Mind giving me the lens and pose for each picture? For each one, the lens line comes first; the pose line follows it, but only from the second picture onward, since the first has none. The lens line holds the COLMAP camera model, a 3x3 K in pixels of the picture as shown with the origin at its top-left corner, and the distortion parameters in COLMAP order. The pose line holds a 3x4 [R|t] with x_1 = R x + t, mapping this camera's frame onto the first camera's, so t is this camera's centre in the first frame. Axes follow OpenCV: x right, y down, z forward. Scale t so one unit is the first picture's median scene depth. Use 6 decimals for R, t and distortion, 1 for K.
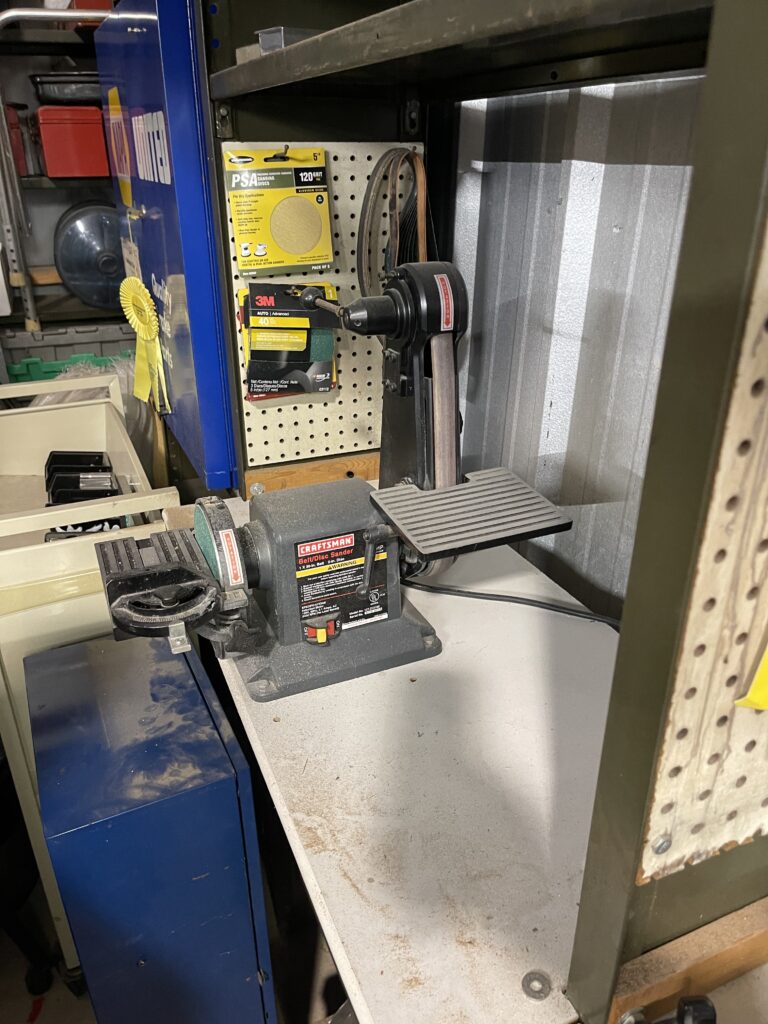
lens RADIAL K [[777.2, 0, 385.7], [0, 777.2, 518.6], [0, 0, 1]] dist [0.032455, 0.002477]
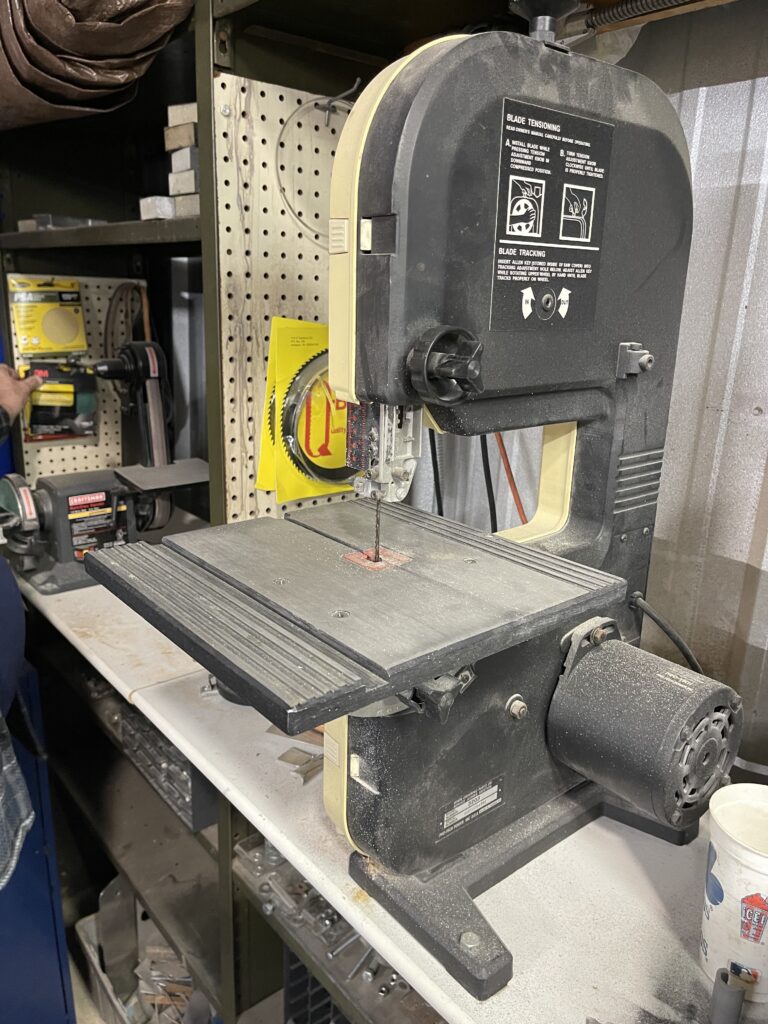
lens RADIAL K [[777.2, 0, 385.4], [0, 777.2, 506.4], [0, 0, 1]] dist [0.032455, 0.002477]
pose [[0.957405, -0.043203, 0.285498, 0.048905], [0.090373, 0.983902, -0.154174, 0.306859], [-0.274242, 0.173408, 0.945897, -0.652568]]
